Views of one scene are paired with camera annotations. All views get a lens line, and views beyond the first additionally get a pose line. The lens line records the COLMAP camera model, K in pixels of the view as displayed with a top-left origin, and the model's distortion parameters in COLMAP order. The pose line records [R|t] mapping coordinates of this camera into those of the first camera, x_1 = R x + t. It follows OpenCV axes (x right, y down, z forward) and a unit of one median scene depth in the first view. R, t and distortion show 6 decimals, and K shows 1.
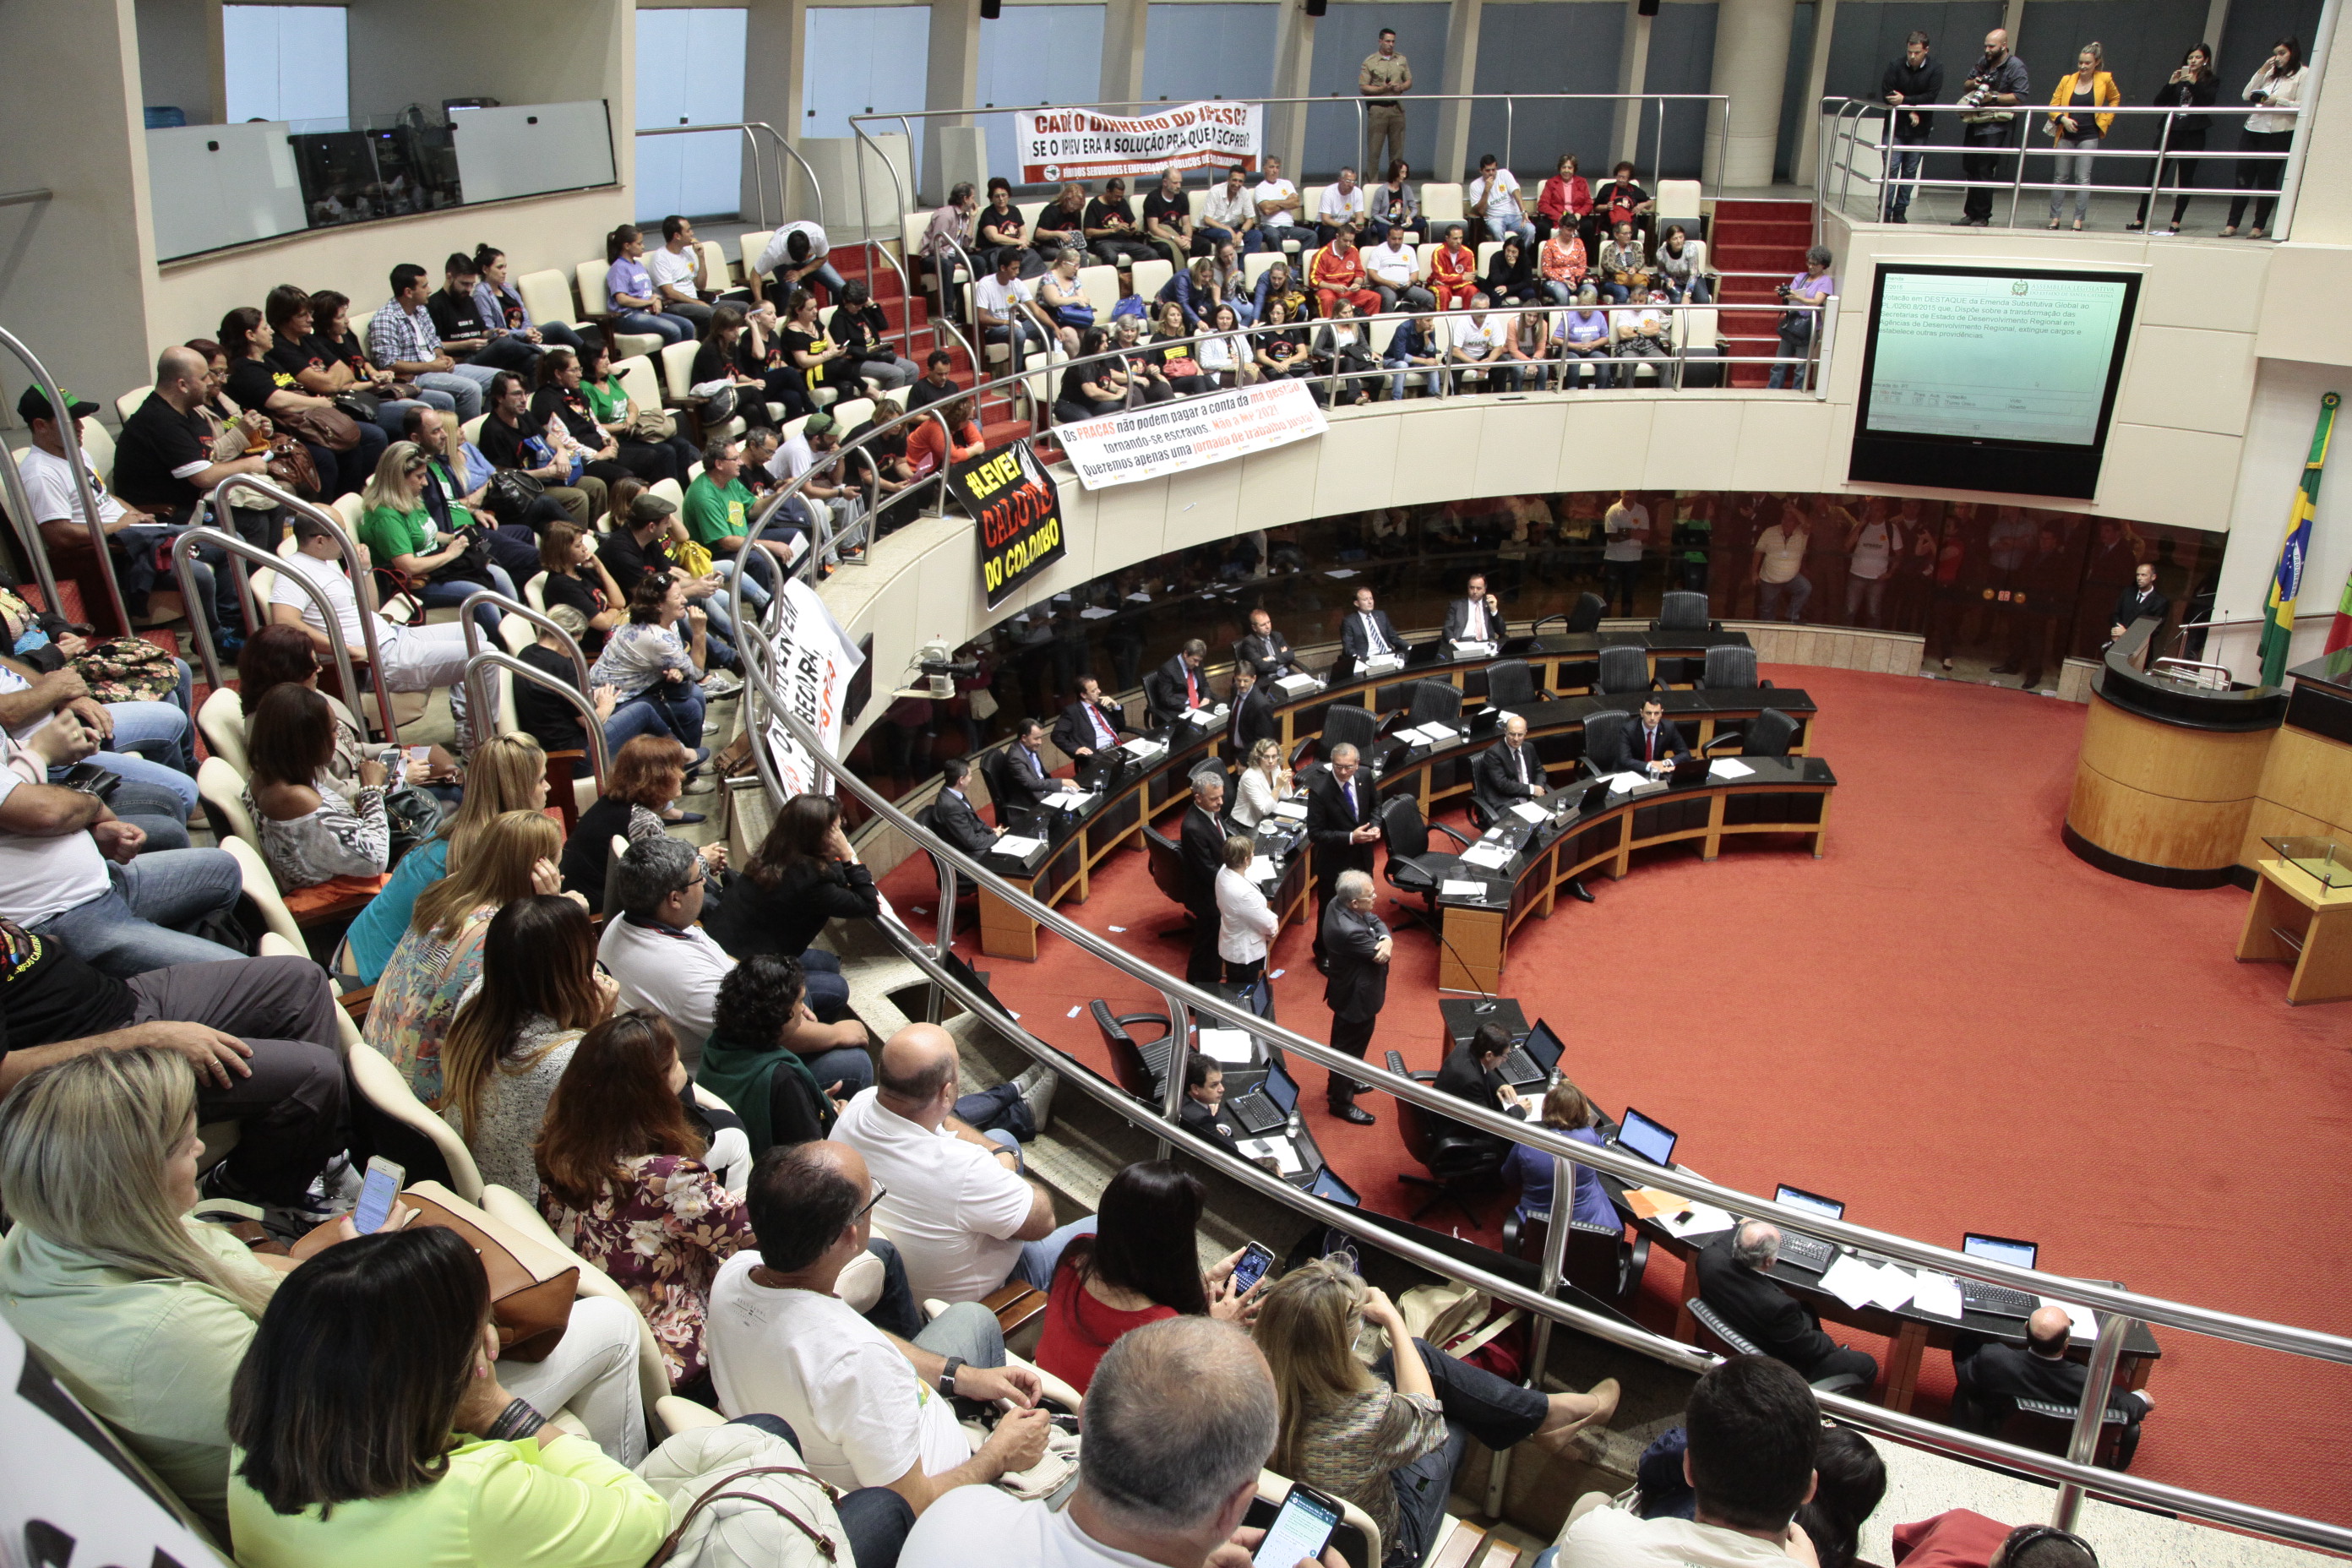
lens RADIAL K [[1652.4, 0, 1177.4], [0, 1652.4, 793.1], [0, 0, 1]] dist [-0.113709, 0.075572]
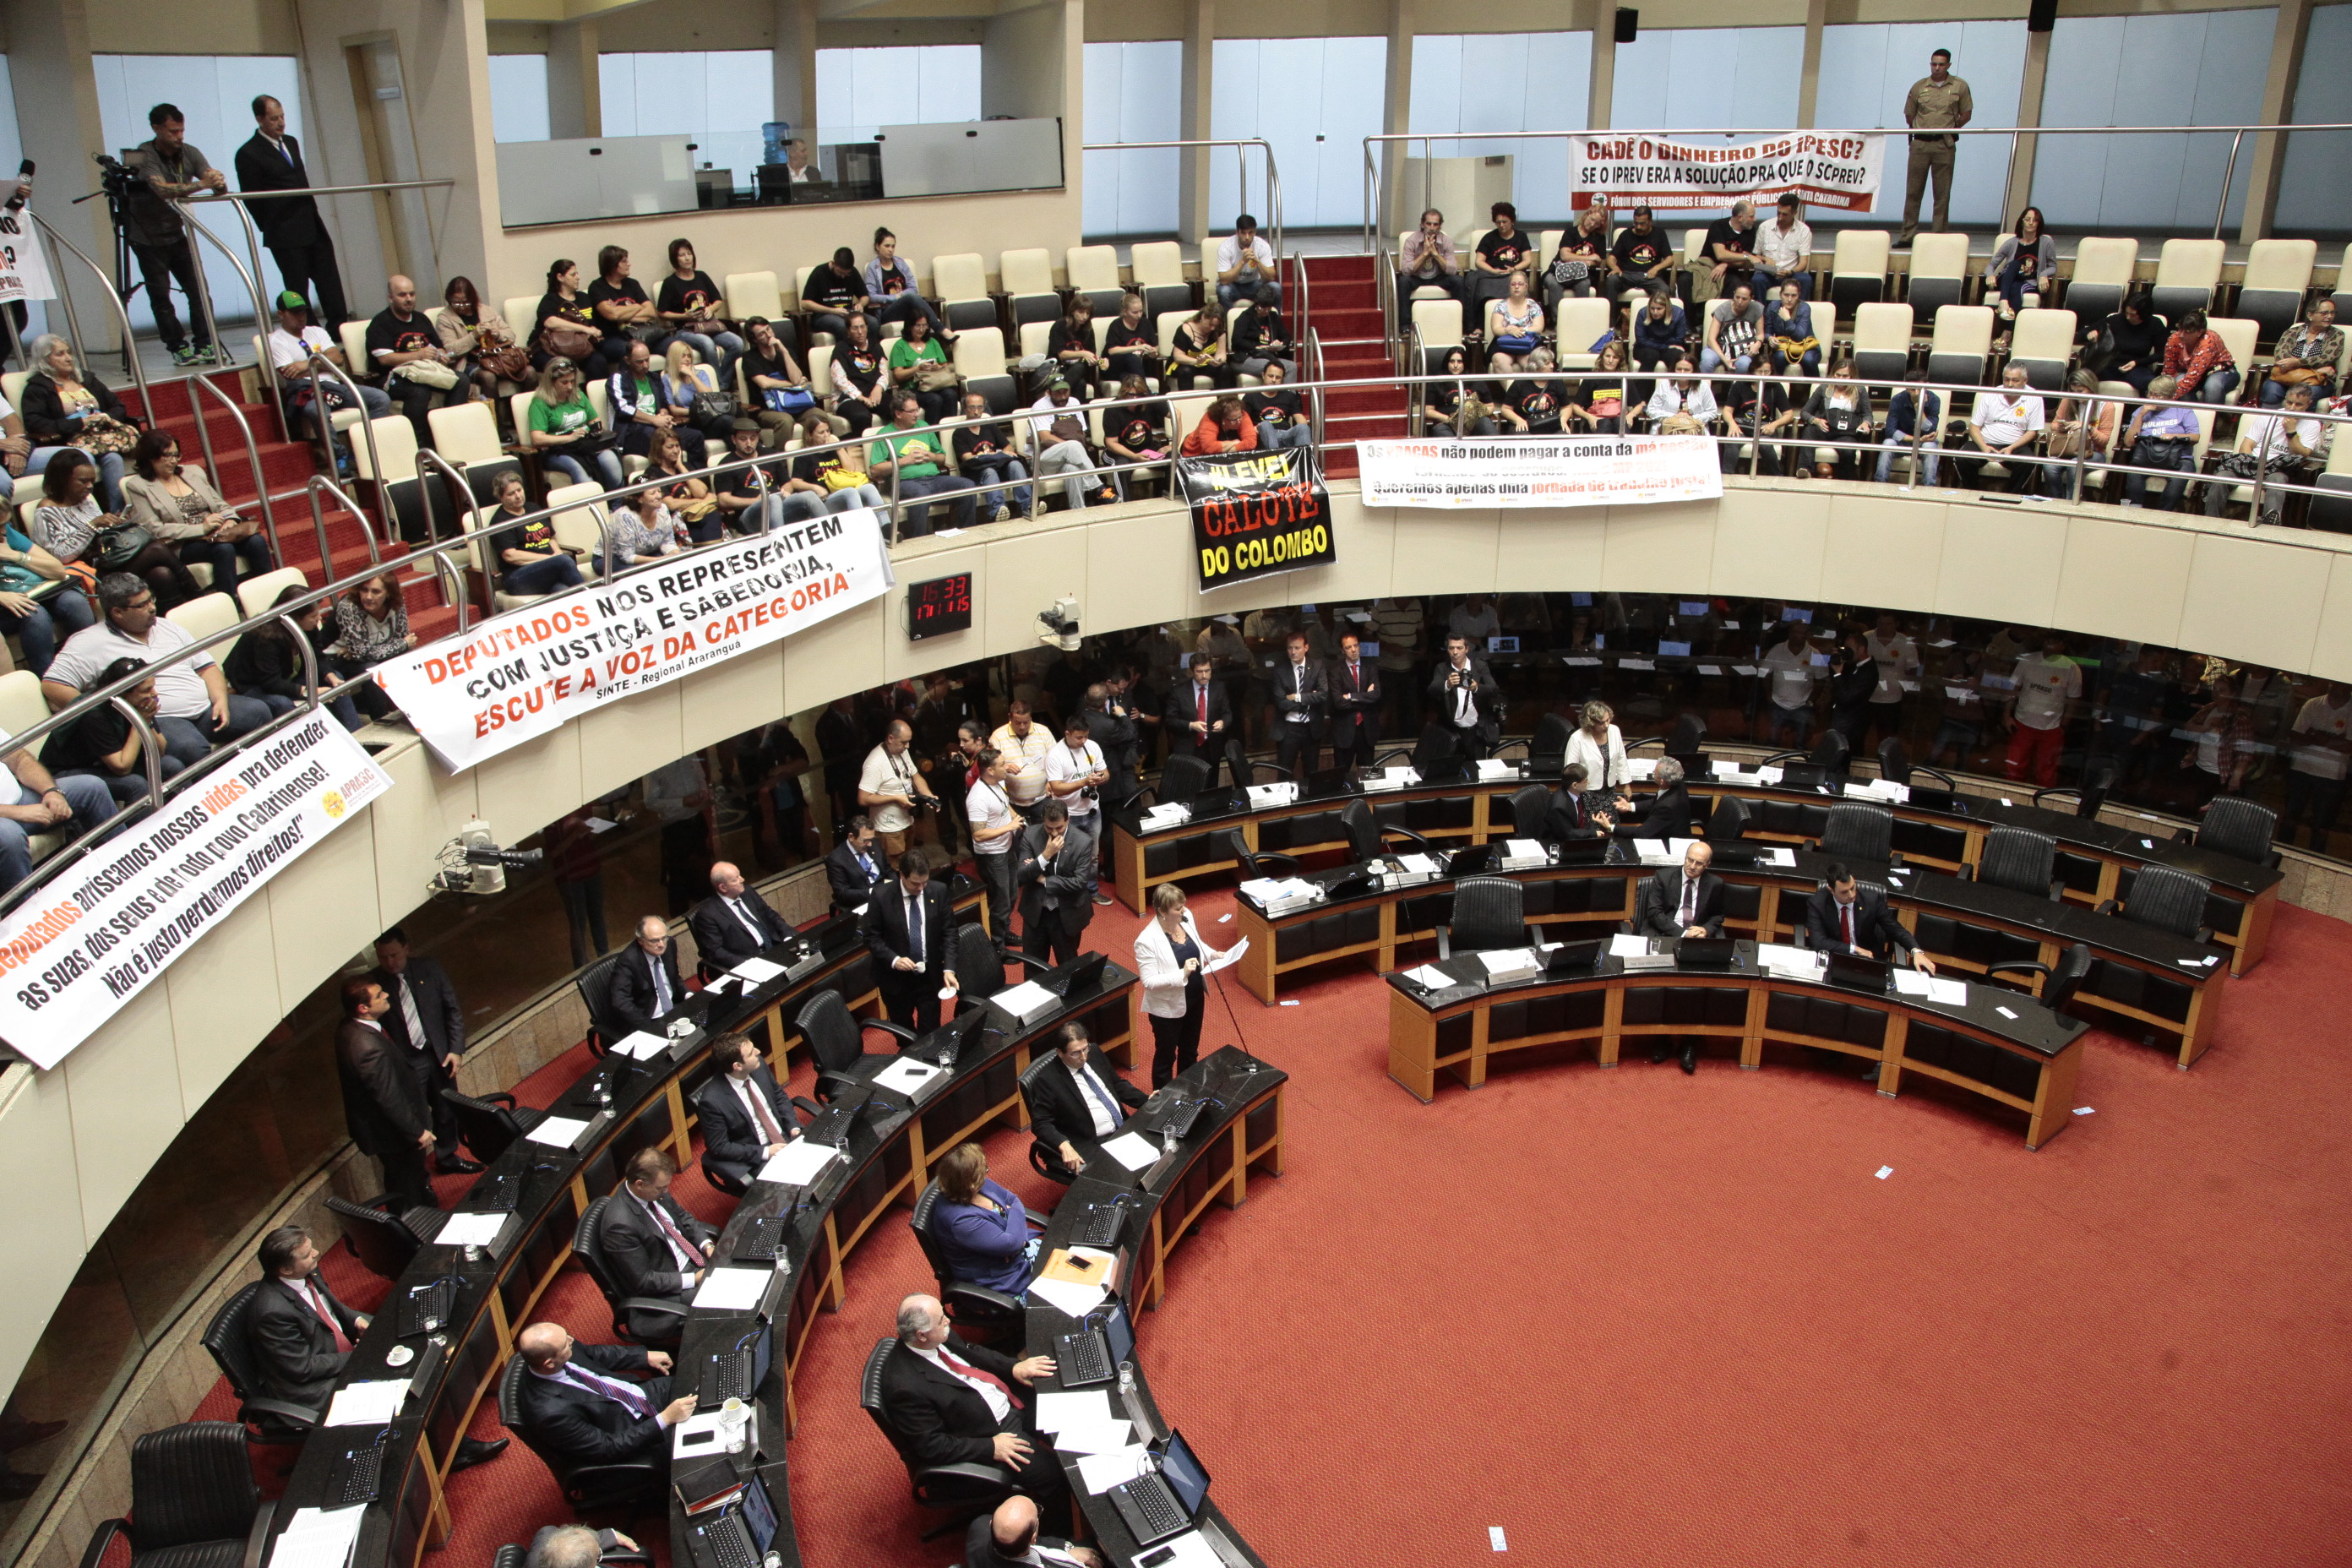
lens RADIAL K [[1648.8, 0, 1187.5], [0, 1648.8, 795.8], [0, 0, 1]] dist [-0.113526, 0.075199]
pose [[0.698843, 0.270337, -0.662221, 0.504736], [-0.278488, 0.955608, 0.096217, -0.068619], [0.658834, 0.117180, 0.743106, 0.169118]]
